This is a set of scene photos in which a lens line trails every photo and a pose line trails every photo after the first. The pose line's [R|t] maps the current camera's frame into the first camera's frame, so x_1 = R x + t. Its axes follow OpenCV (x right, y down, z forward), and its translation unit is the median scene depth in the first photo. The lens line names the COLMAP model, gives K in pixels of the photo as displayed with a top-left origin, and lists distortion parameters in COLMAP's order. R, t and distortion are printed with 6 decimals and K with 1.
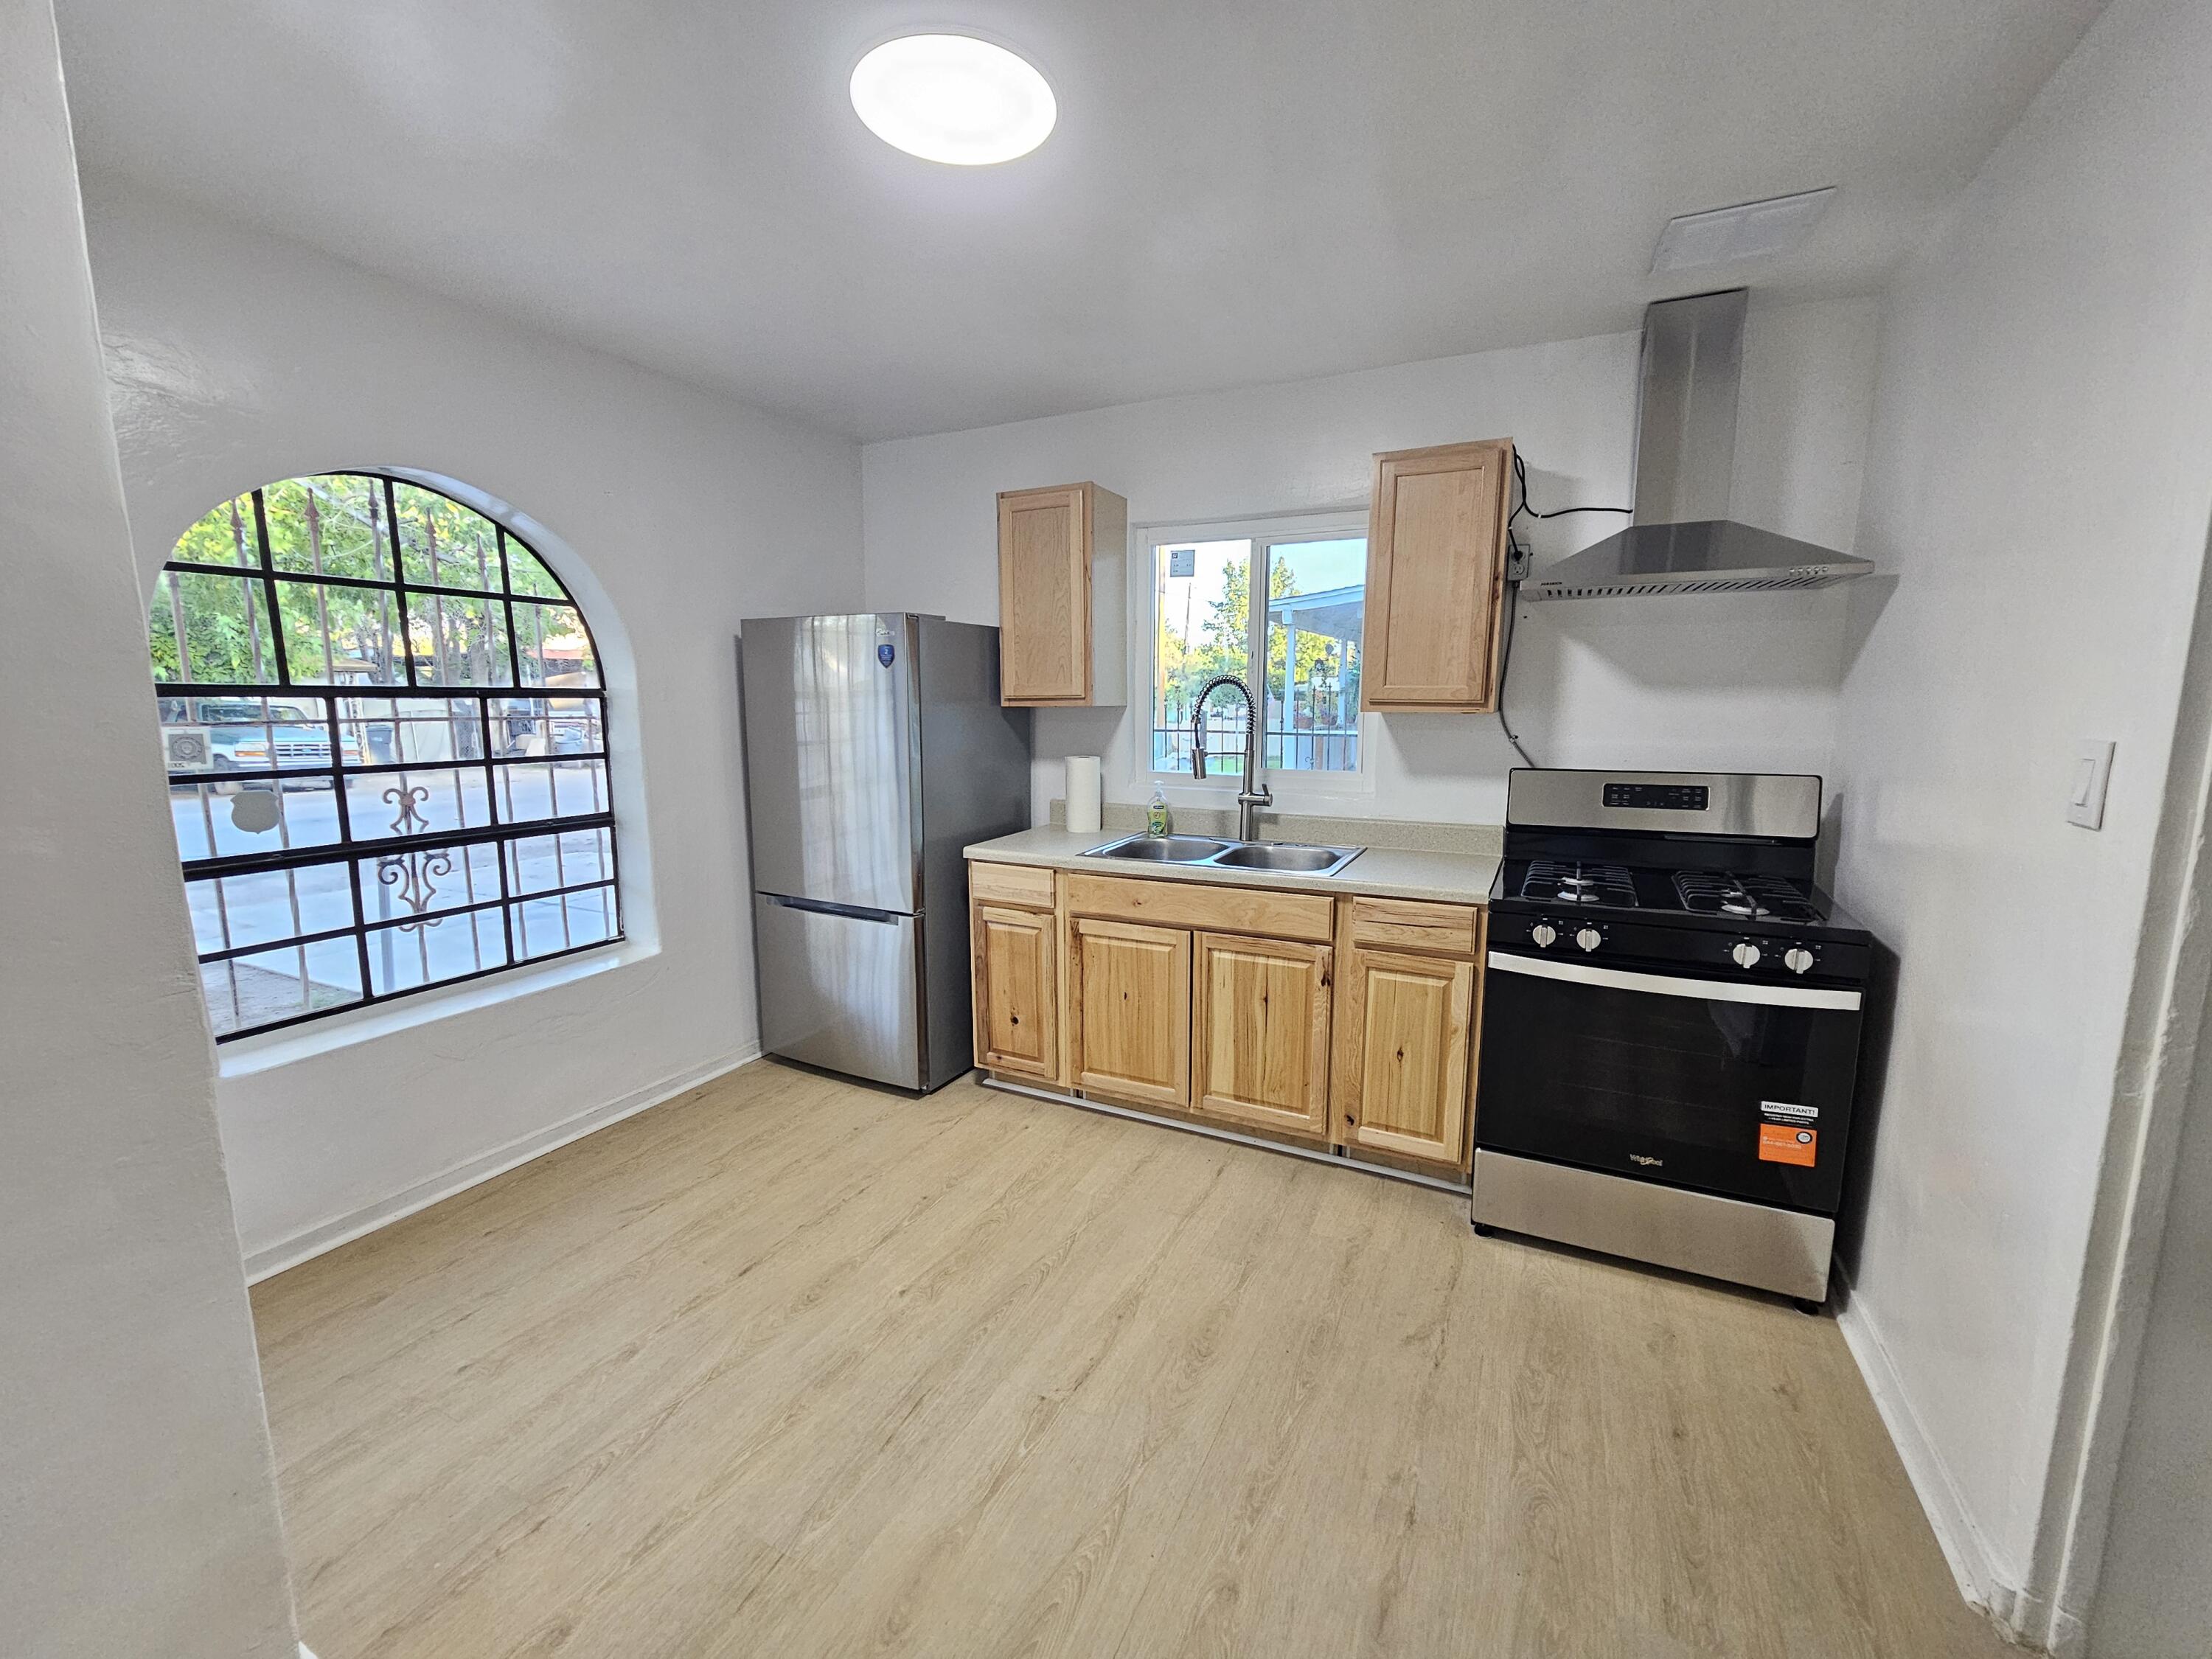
lens RADIAL K [[903.6, 0, 1103.1], [0, 903.6, 836.1], [0, 0, 1]] dist [0.000367, 0.000237]
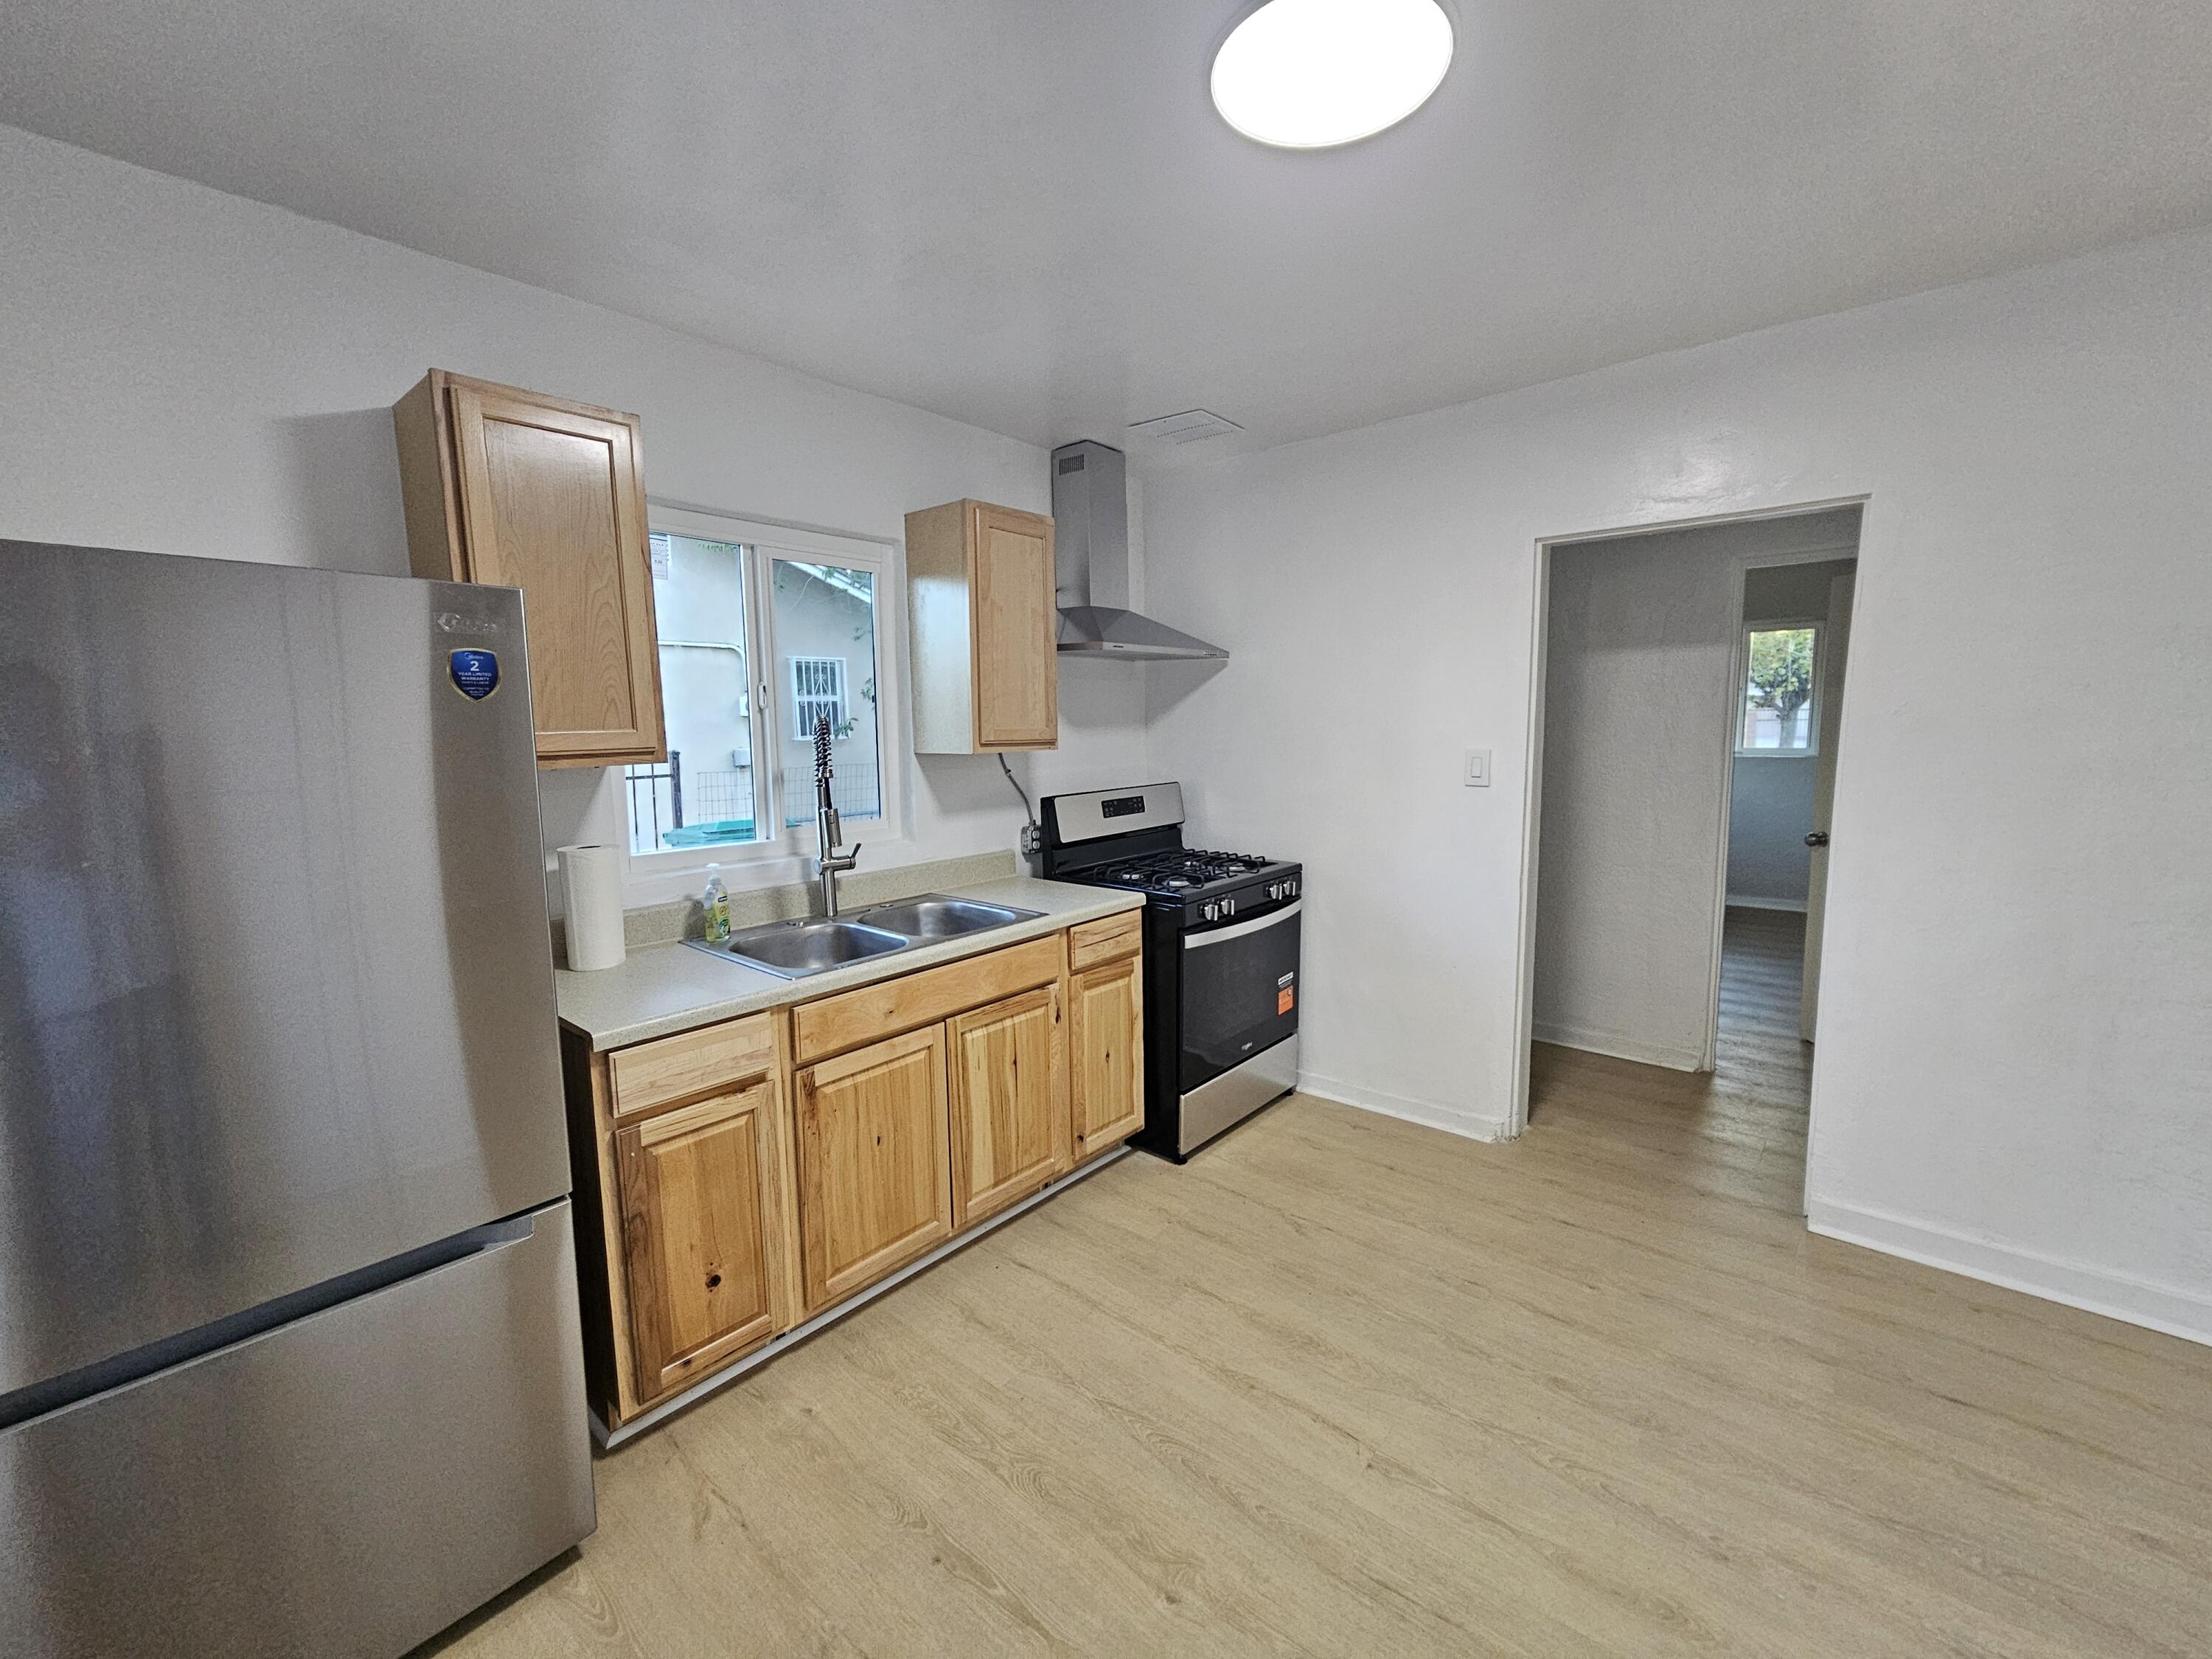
lens RADIAL K [[907.2, 0, 1108.2], [0, 907.2, 834.2], [0, 0, 1]] dist [0.001145, 0.000164]
pose [[0.243027, -0.123670, 0.962104, -0.687664], [0.161124, 0.983208, 0.085683, -0.118979], [-0.956544, 0.134195, 0.258872, 0.646237]]
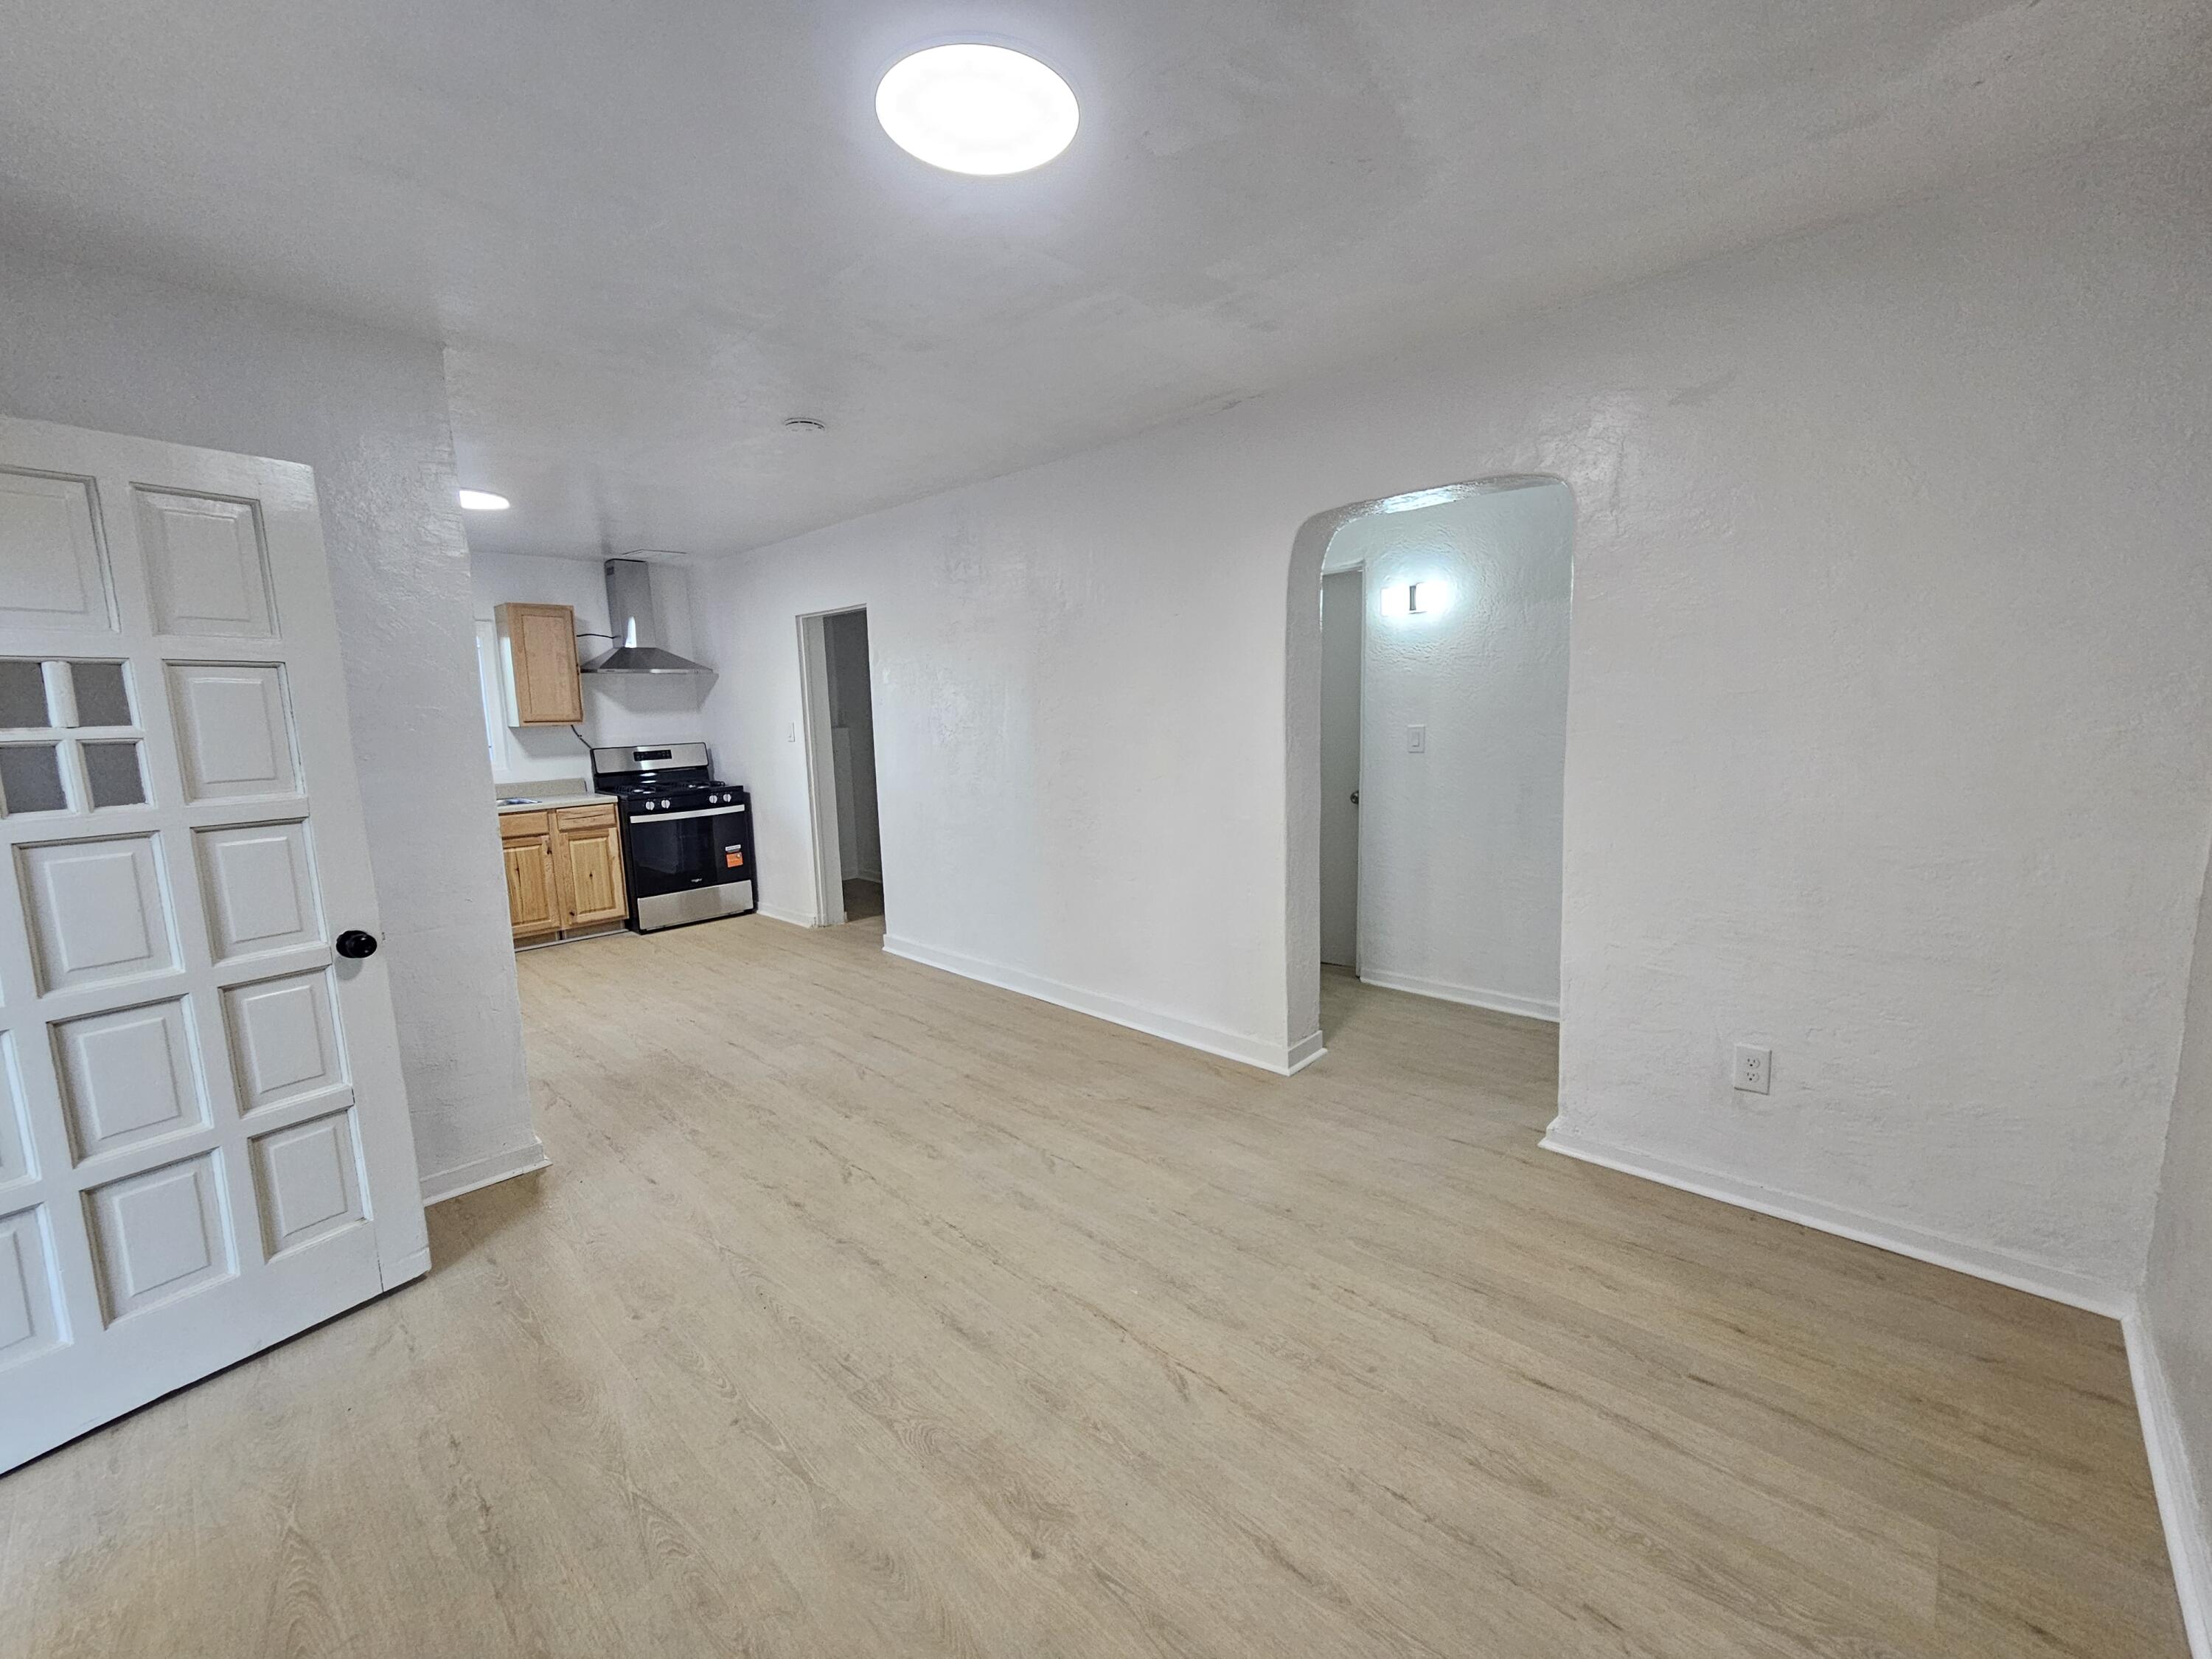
lens RADIAL K [[907.2, 0, 1108.2], [0, 907.2, 834.2], [0, 0, 1]] dist [0.001145, 0.000164]
pose [[0.287978, -0.143776, 0.946782, -1.371568], [0.167683, 0.980962, 0.097964, 0.129131], [-0.942842, 0.130548, 0.306604, -0.886609]]
